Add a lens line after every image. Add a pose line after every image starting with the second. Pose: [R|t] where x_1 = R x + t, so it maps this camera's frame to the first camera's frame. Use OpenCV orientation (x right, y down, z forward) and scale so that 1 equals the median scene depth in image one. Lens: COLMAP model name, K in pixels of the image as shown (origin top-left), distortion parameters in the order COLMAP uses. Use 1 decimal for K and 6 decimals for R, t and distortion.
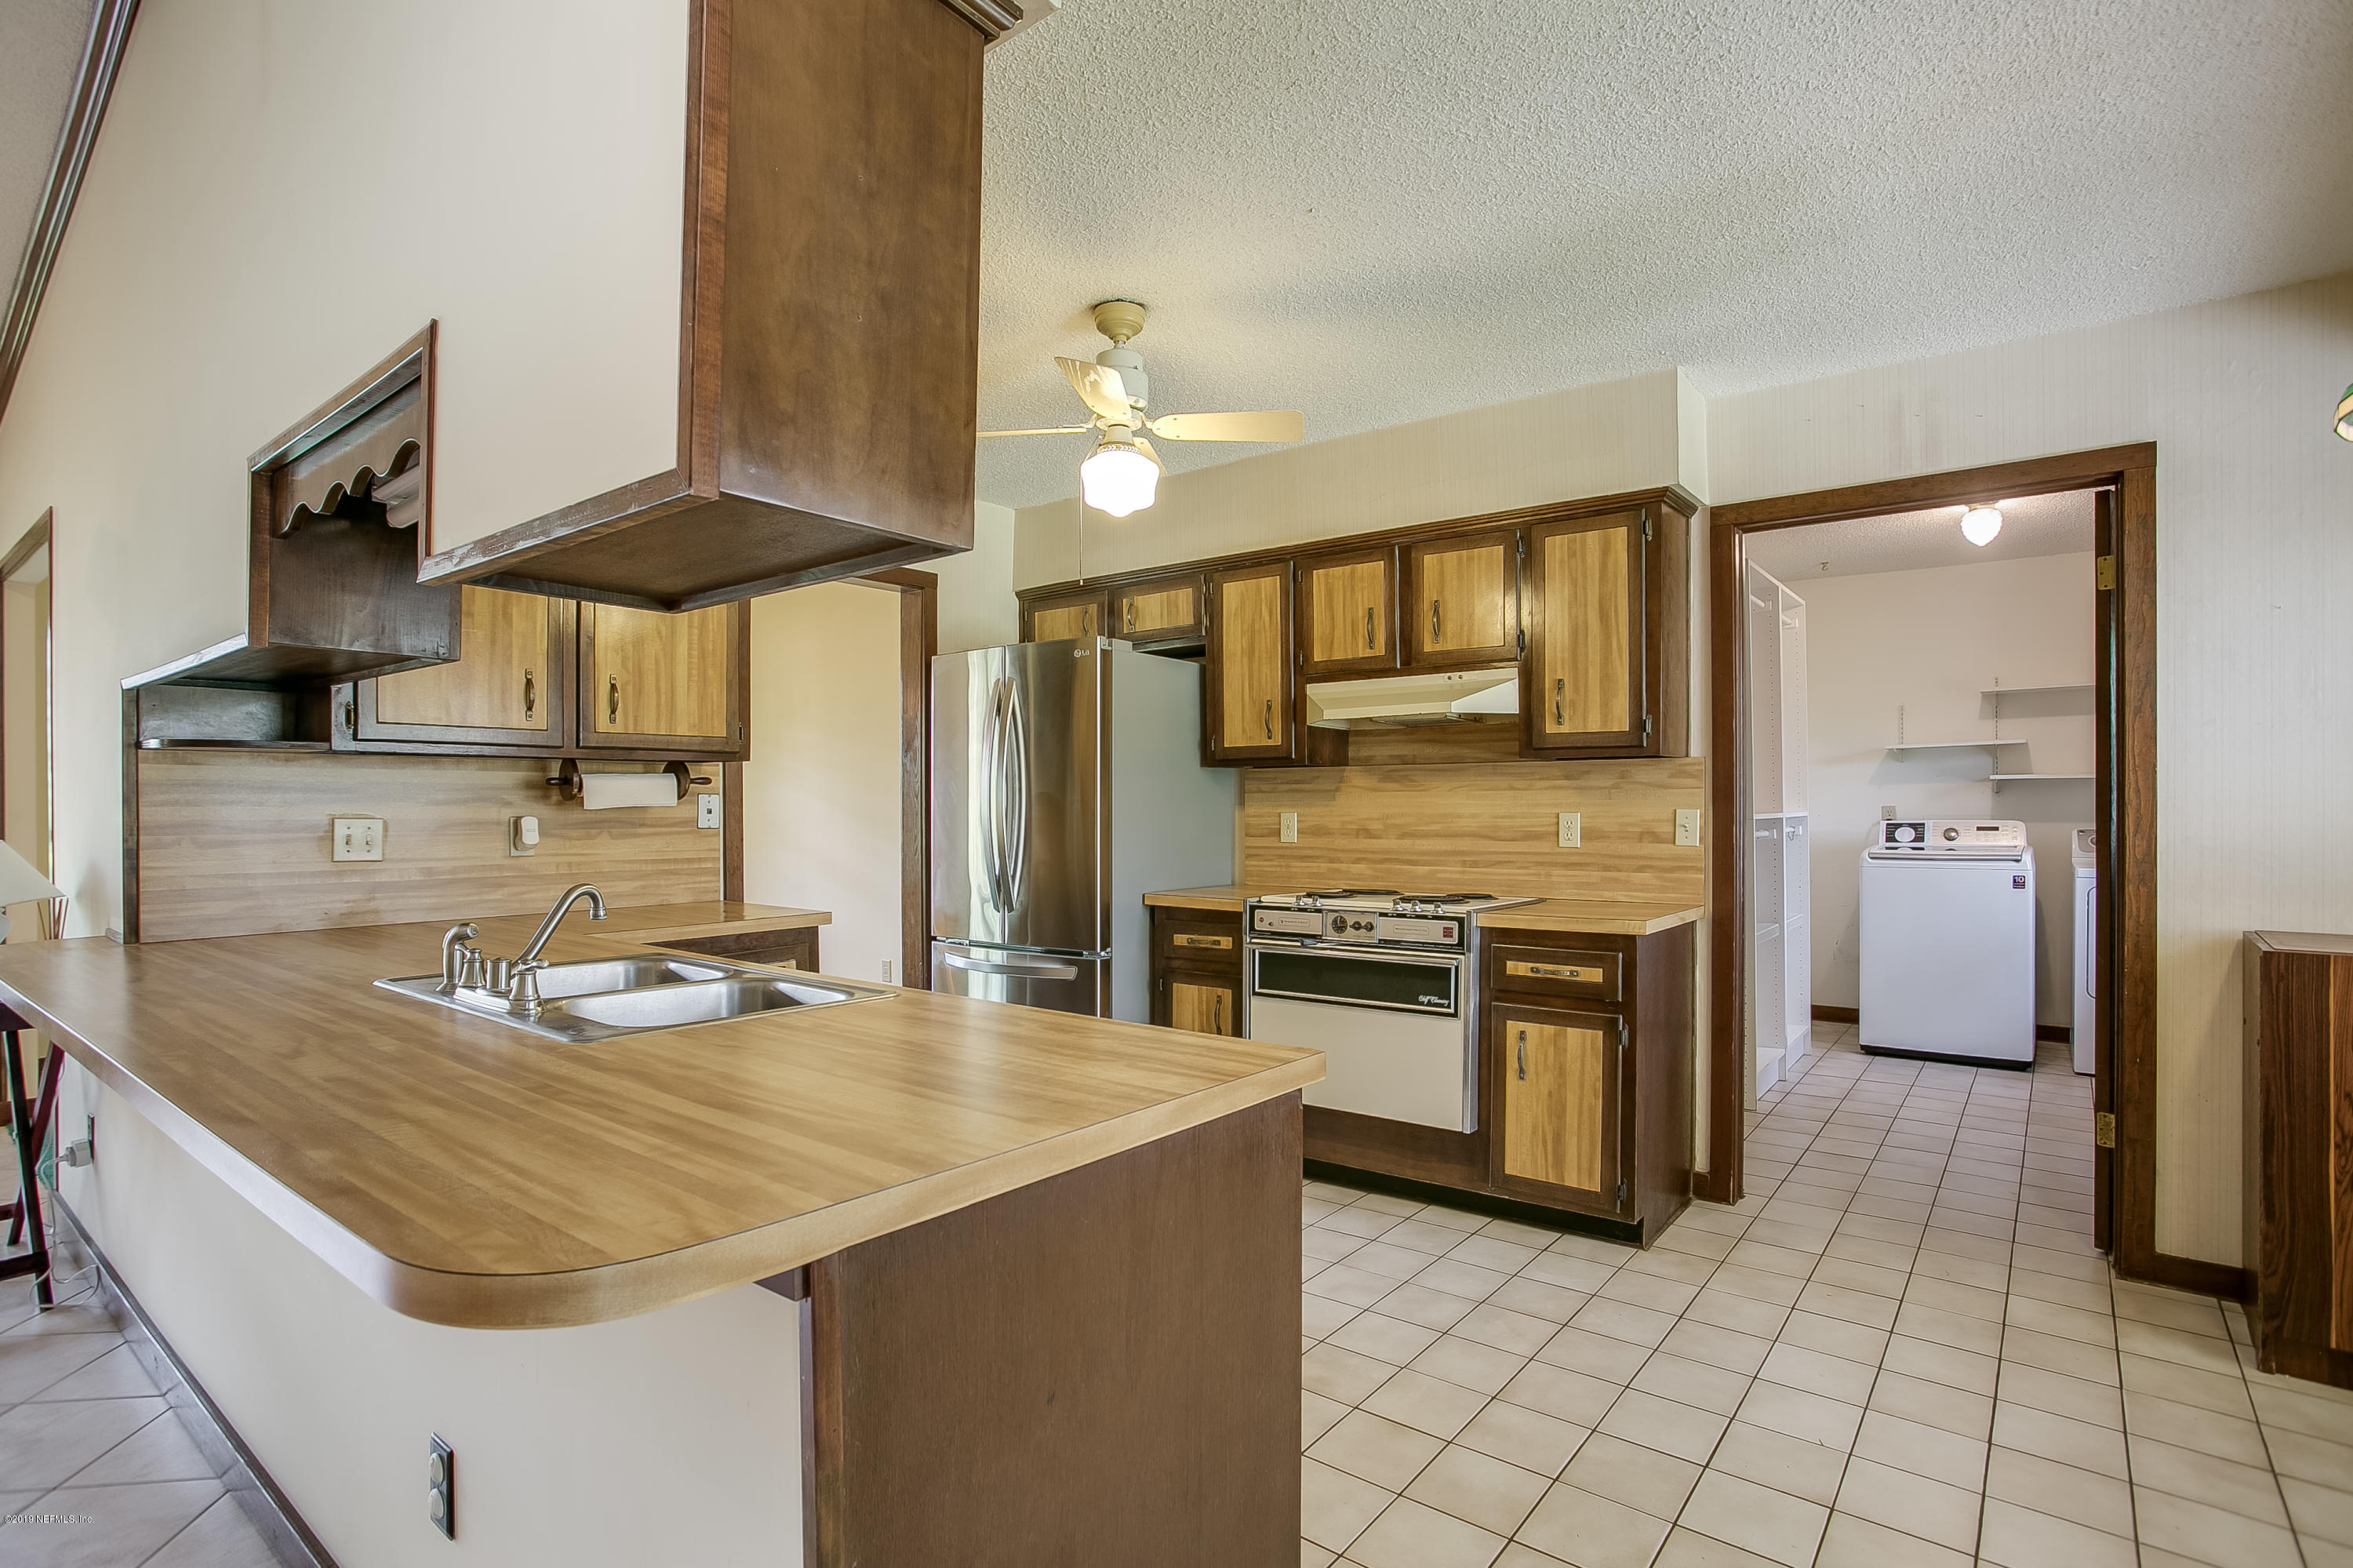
lens RADIAL K [[1152.7, 0, 1151.1], [0, 1152.7, 795.4], [0, 0, 1]] dist [-0.029681, 0.004984]
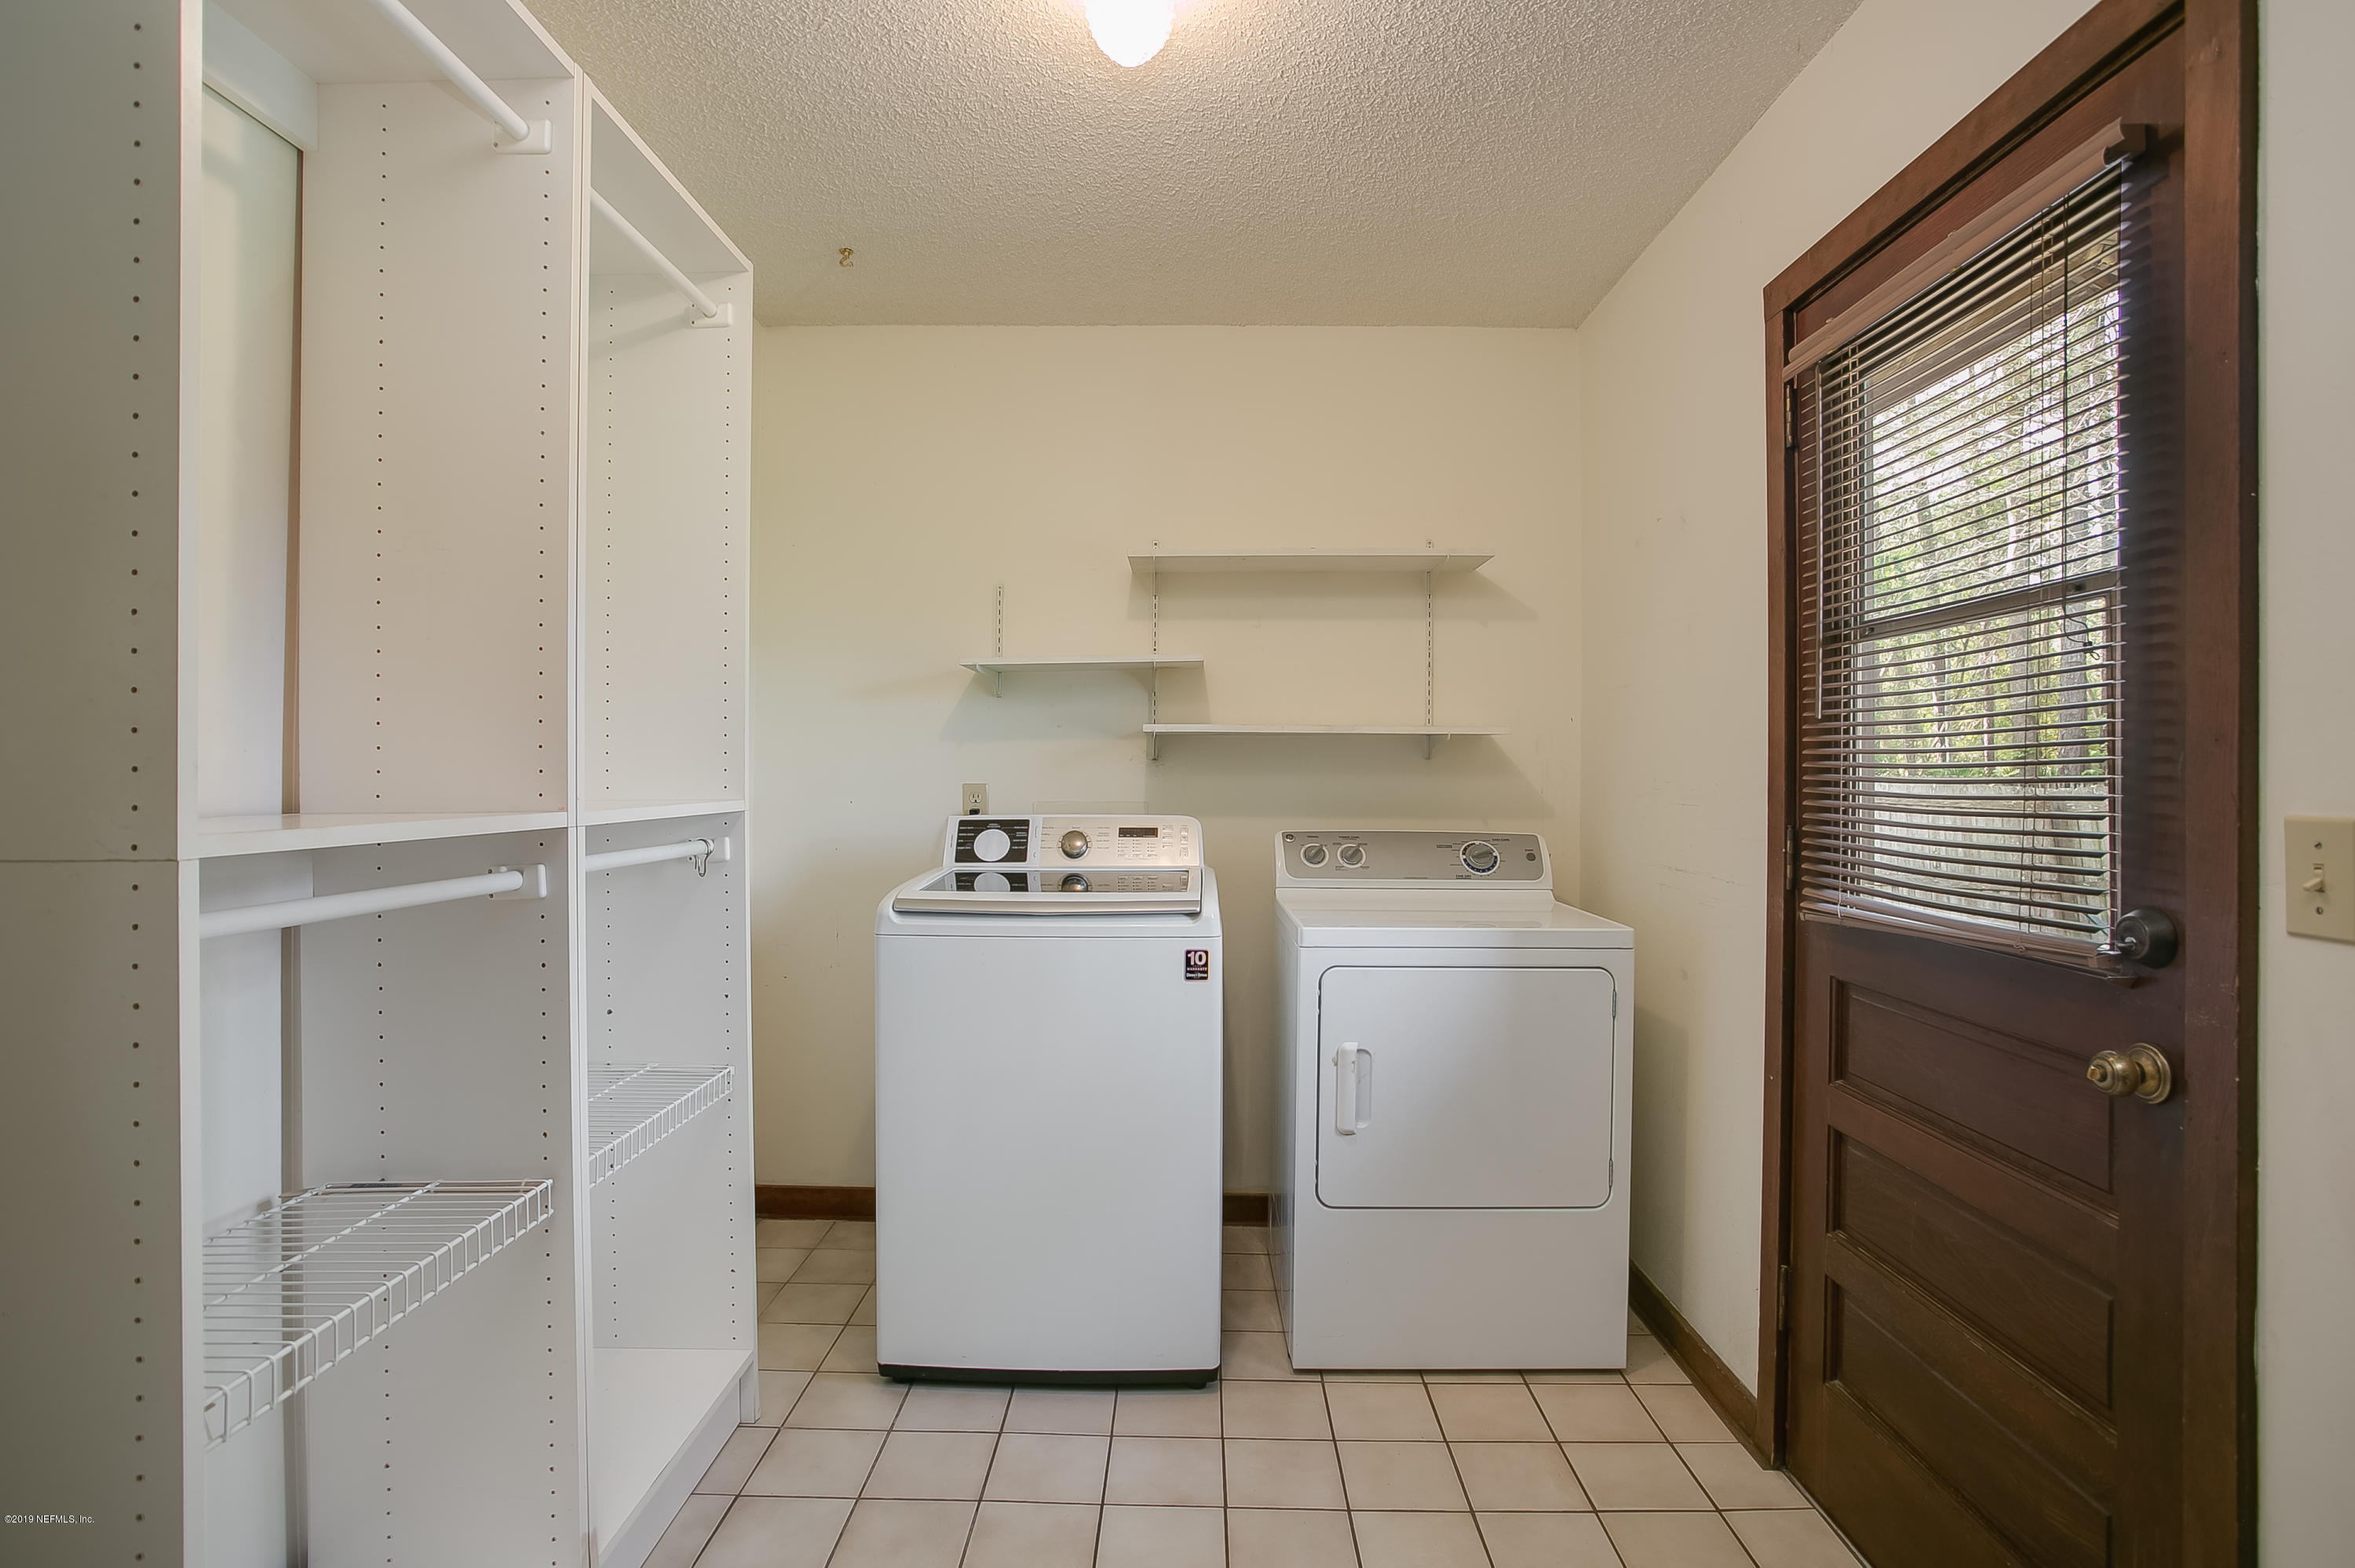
lens RADIAL K [[1153.5, 0, 1174.4], [0, 1153.5, 782.3], [0, 0, 1]] dist [-0.029681, 0.004984]
pose [[0.789453, 0.000190, 0.613811, 0.441442], [-0.007570, 0.999927, 0.009427, 0.003459], [-0.613764, -0.012089, 0.789397, 0.594657]]
